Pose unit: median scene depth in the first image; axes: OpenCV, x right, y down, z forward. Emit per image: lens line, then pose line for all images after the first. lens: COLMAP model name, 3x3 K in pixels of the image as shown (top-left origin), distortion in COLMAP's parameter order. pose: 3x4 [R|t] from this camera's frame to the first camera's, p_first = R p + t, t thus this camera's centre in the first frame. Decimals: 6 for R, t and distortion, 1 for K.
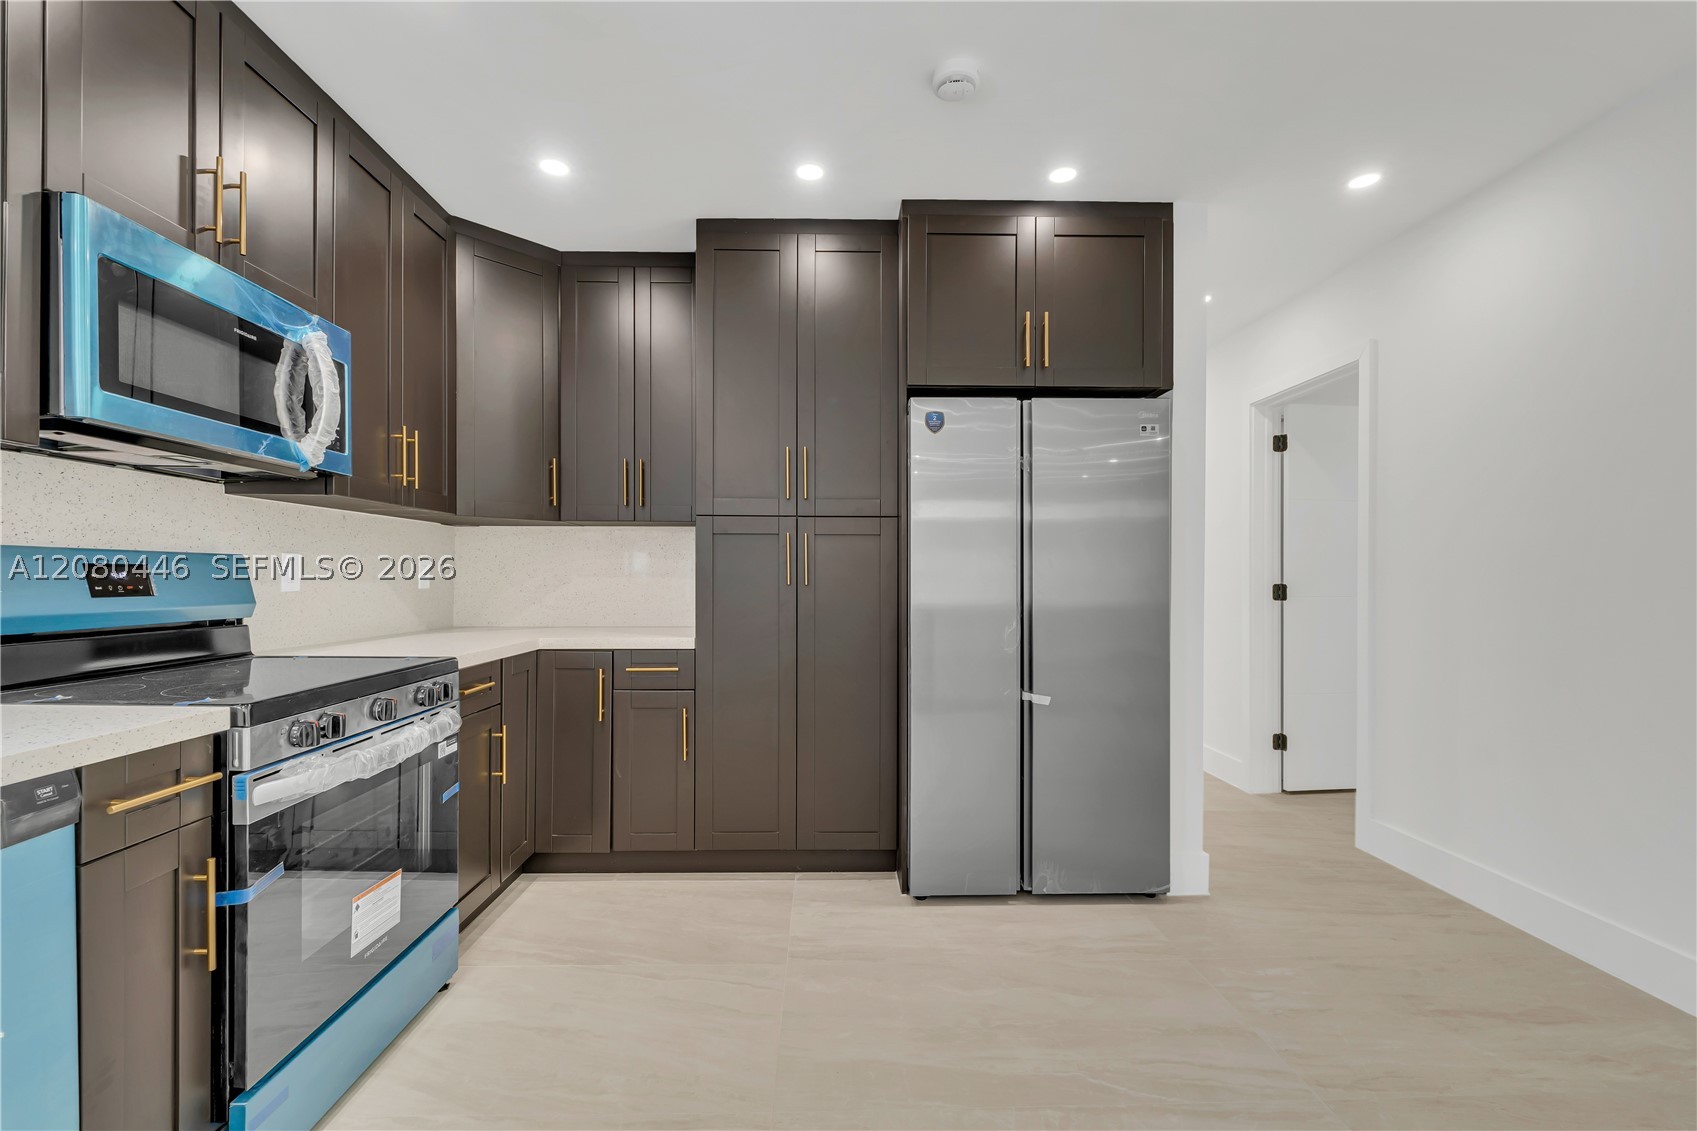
lens RADIAL K [[730.6, 0, 854.1], [0, 730.6, 583.2], [0, 0, 1]] dist [-0.004539, -0.000349]
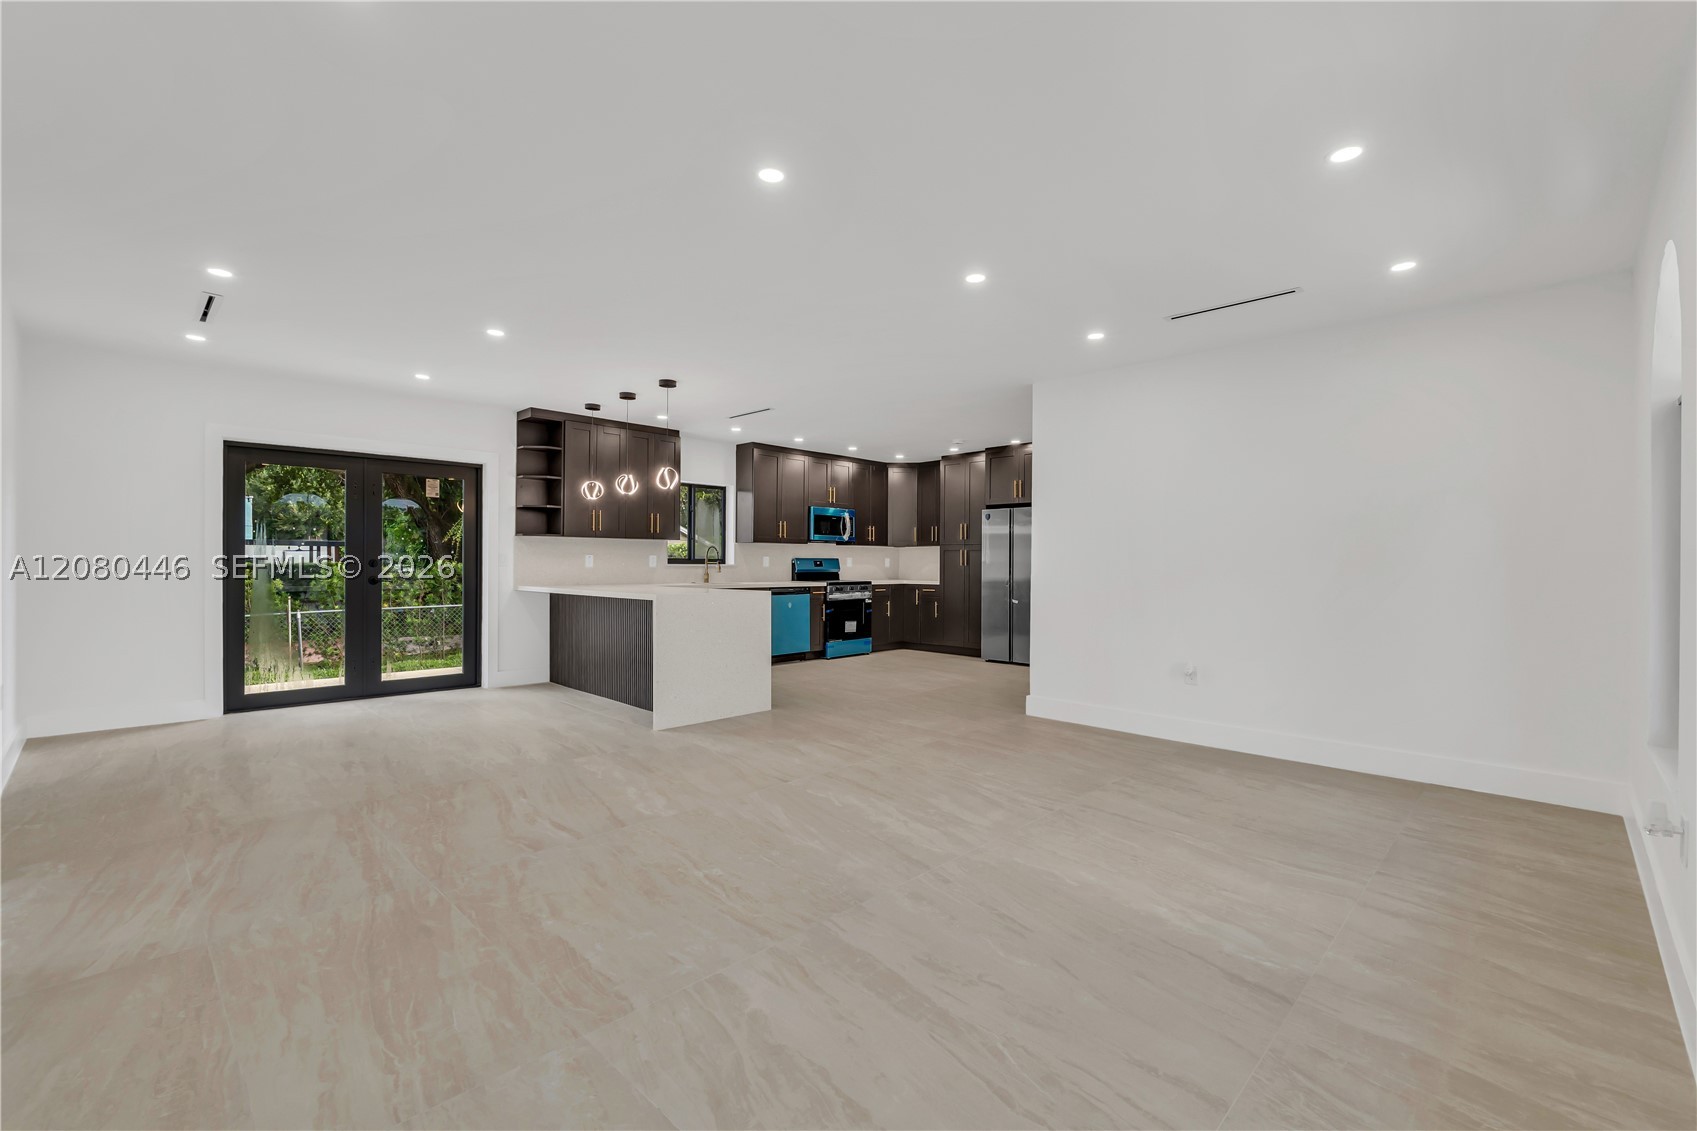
lens RADIAL K [[727.7, 0, 848.5], [0, 727.7, 565.5], [0, 0, 1]] dist [-0.001944, 0.000114]
pose [[0.690036, 0.004517, -0.723761, 2.071017], [-0.008104, 0.999966, -0.001486, 0.011632], [0.723729, 0.006891, 0.690049, -1.743628]]
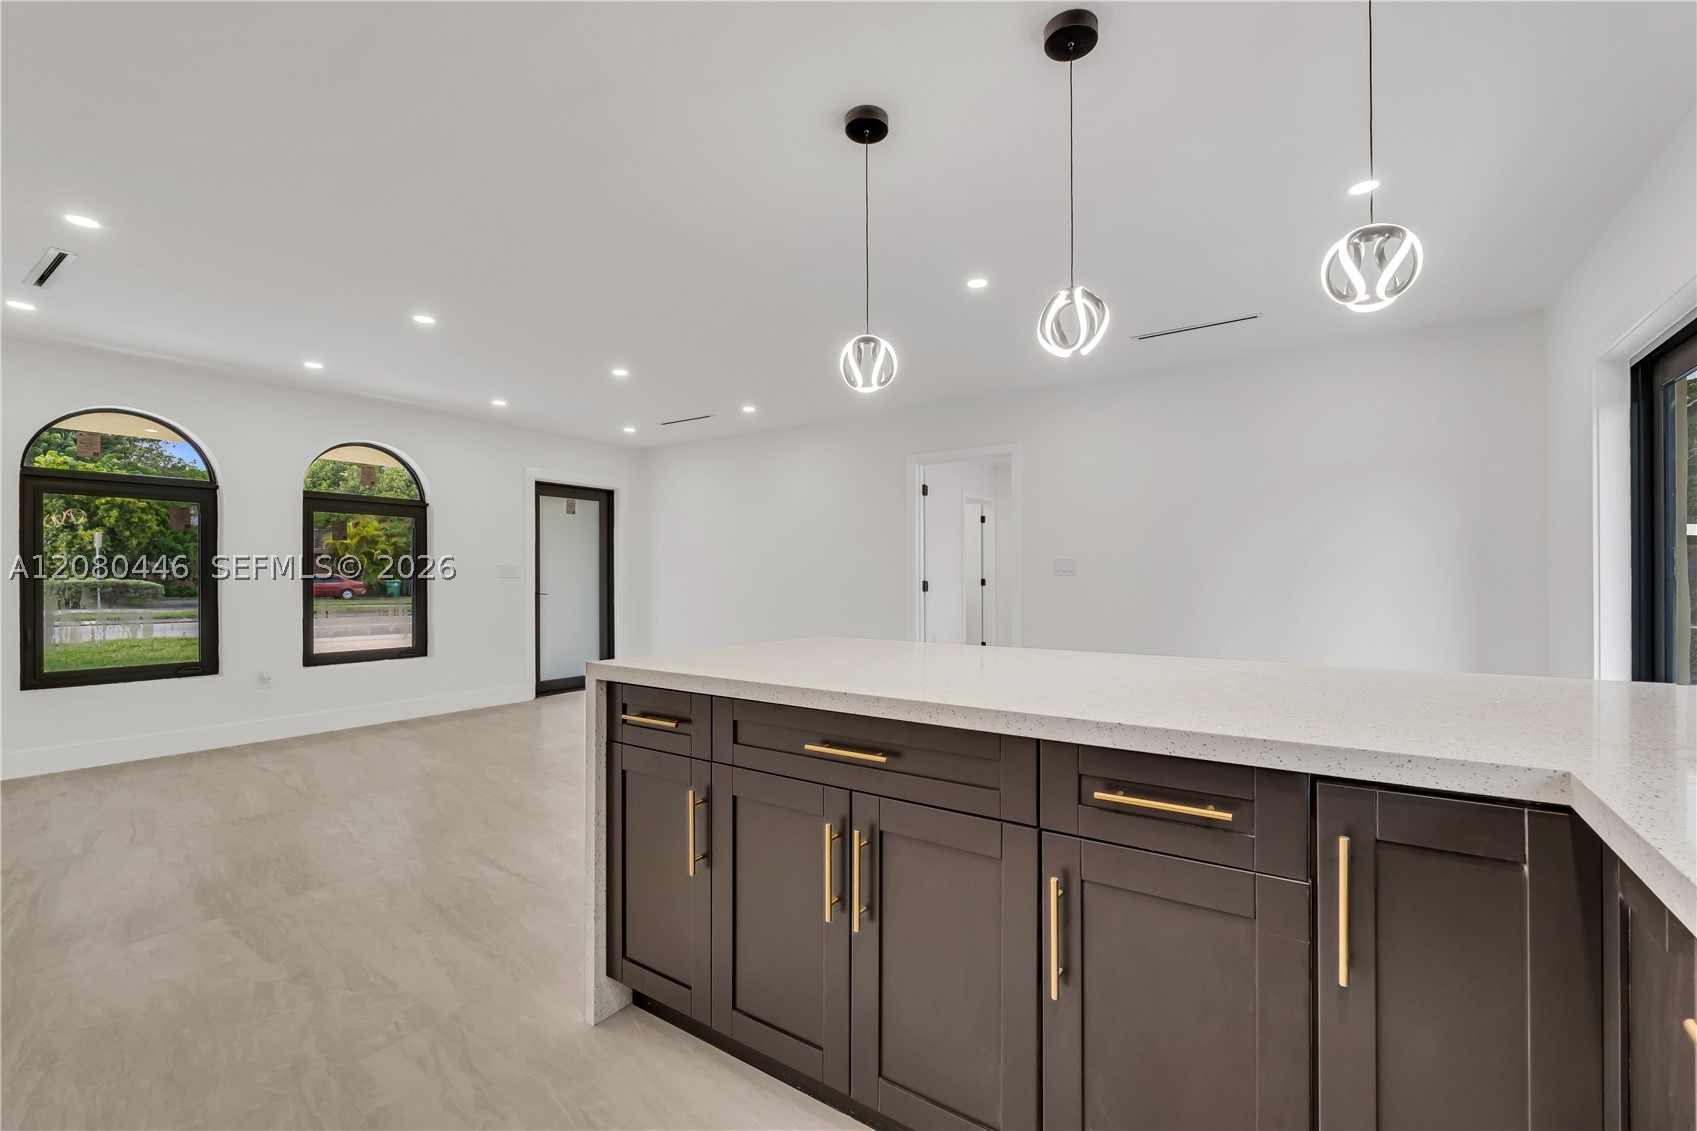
lens RADIAL K [[724.7, 0, 854.4], [0, 724.7, 575.3], [0, 0, 1]] dist [-0.004512, -0.000543]
pose [[-0.809389, 0.000369, 0.587273, -0.334314], [0.002413, 0.999993, 0.002698, -0.000311], [-0.587268, 0.003601, -0.809384, 0.040058]]
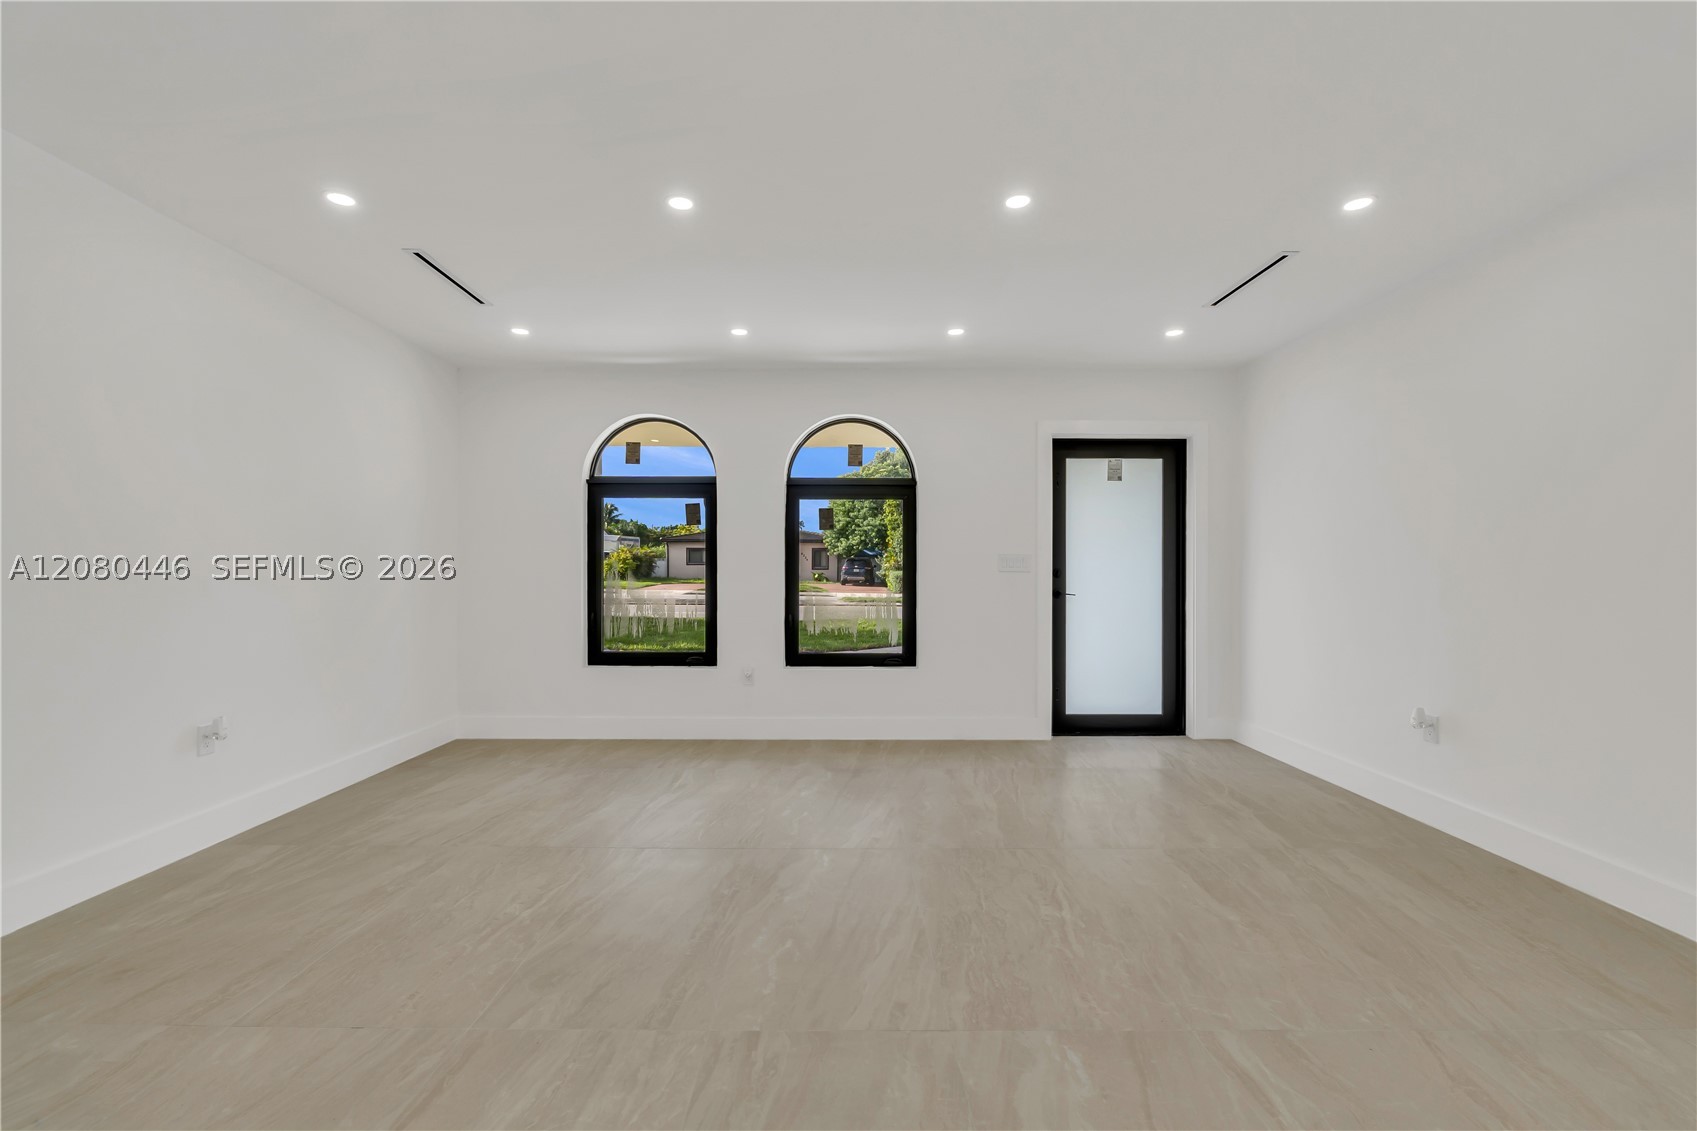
lens RADIAL K [[731.7, 0, 839.4], [0, 731.7, 571.6], [0, 0, 1]] dist [-0.003433, -0.000123]
pose [[0.030963, -0.001912, 0.999519, 0.206302], [0.002393, 0.999995, 0.001839, 0.006690], [-0.999518, 0.002335, 0.030968, -0.909206]]
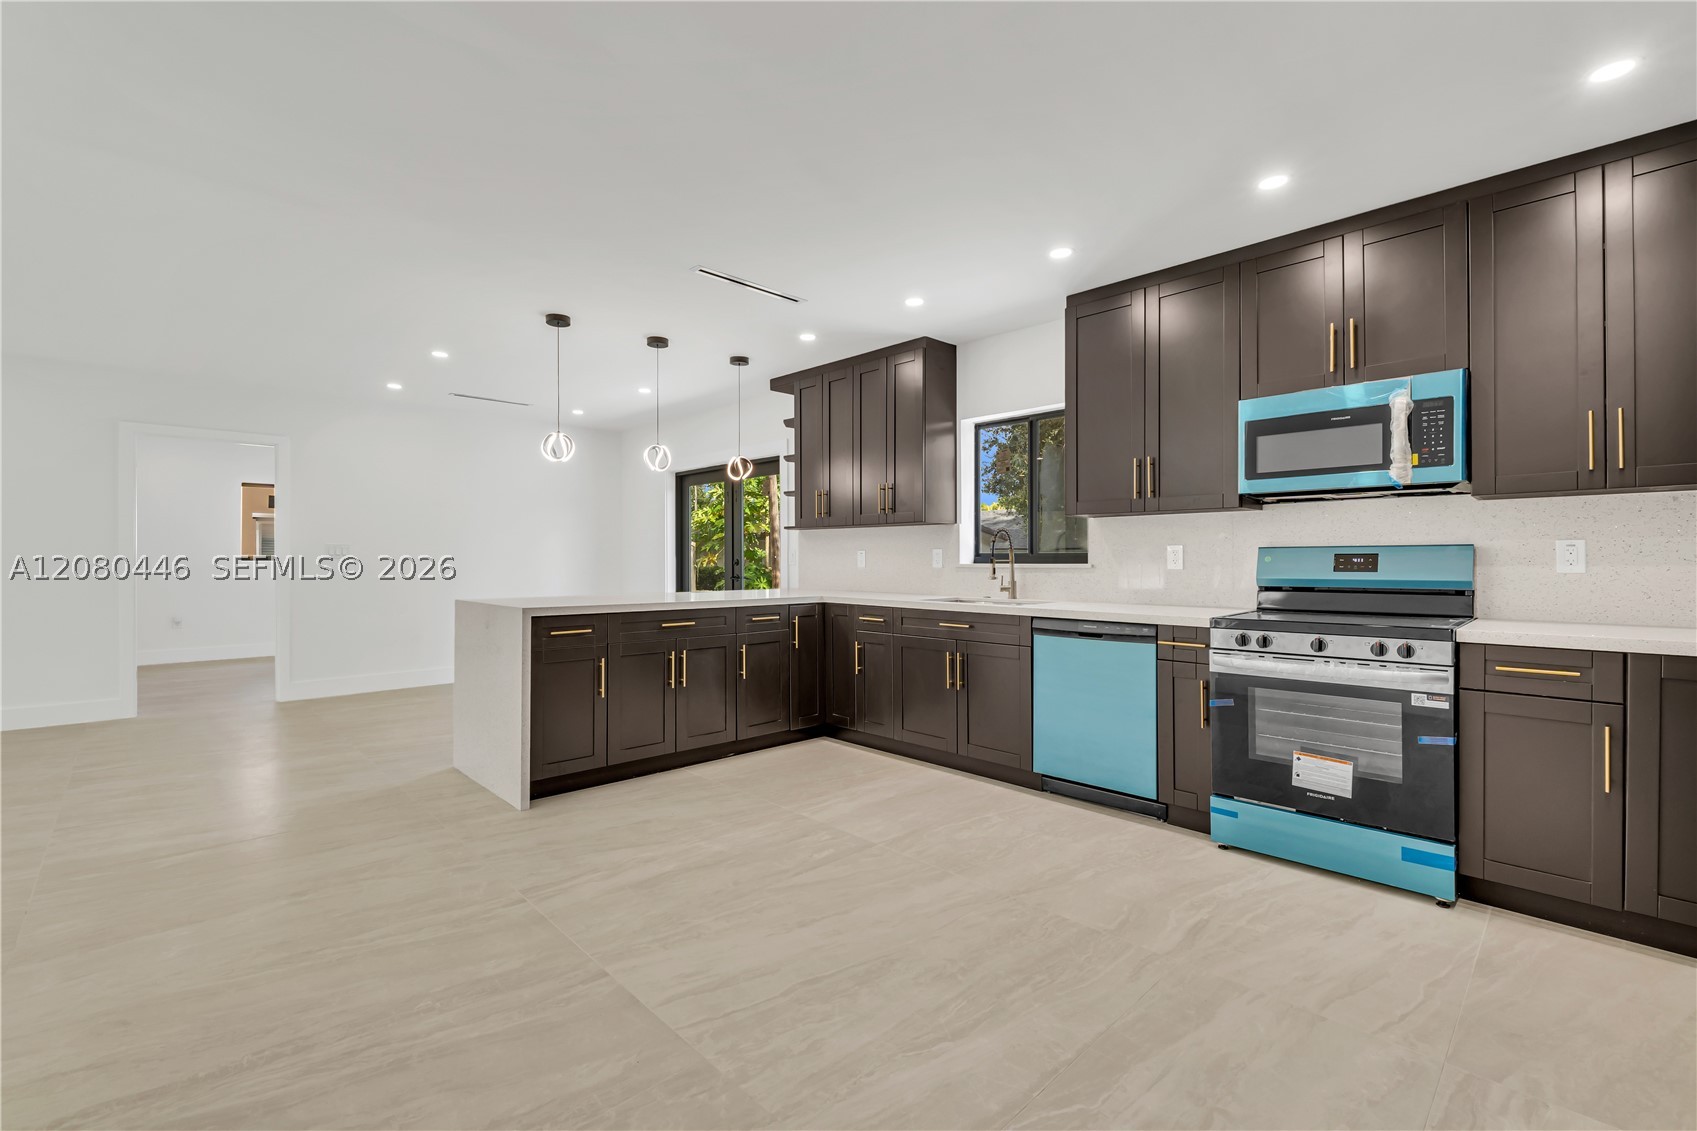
lens RADIAL K [[726.1, 0, 856.4], [0, 726.1, 562.1], [0, 0, 1]] dist [-0.002102, -0.000175]
pose [[-0.734567, -0.001129, -0.678536, 0.749239], [-0.006346, 0.999966, 0.005205, -0.004361], [0.678507, 0.008129, -0.734549, 0.961873]]
